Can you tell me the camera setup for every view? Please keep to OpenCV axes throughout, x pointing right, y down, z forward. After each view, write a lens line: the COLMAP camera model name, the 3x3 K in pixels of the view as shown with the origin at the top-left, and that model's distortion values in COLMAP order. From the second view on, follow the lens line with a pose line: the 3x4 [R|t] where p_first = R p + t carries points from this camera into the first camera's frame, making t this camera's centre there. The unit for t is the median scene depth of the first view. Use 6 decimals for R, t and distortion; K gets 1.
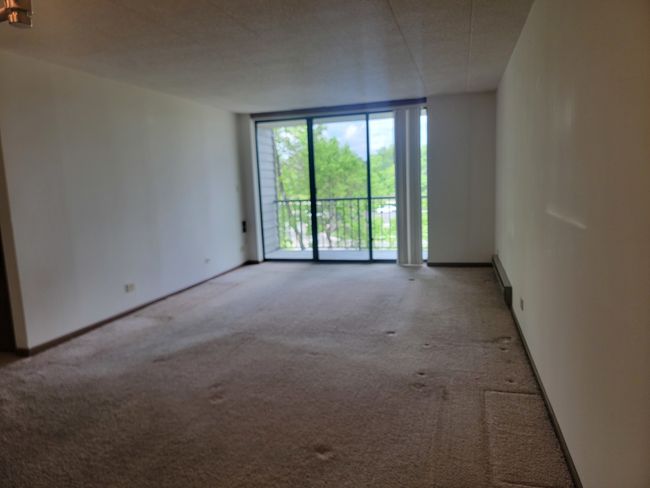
lens RADIAL K [[458.1, 0, 326.3], [0, 458.1, 241.0], [0, 0, 1]] dist [0.063040, -0.012392]
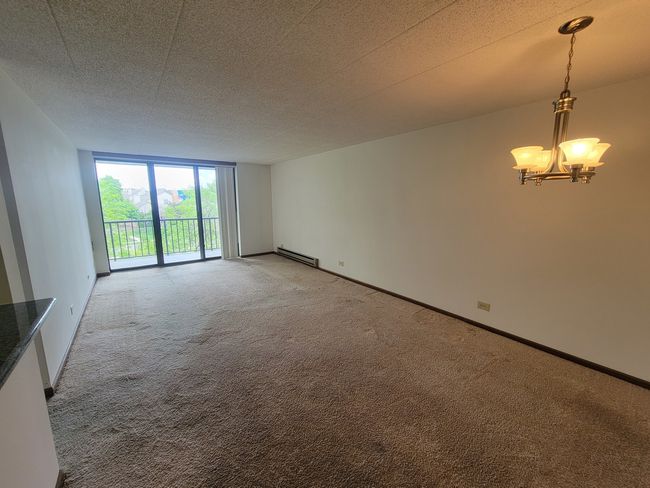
lens RADIAL K [[266.1, 0, 332.1], [0, 266.1, 230.8], [0, 0, 1]] dist [-0.000436, 0.000594]
pose [[0.601588, -0.053005, 0.797046, -0.369097], [0.083017, 0.996542, 0.003613, -0.021603], [-0.794481, 0.063994, 0.603908, 0.098764]]
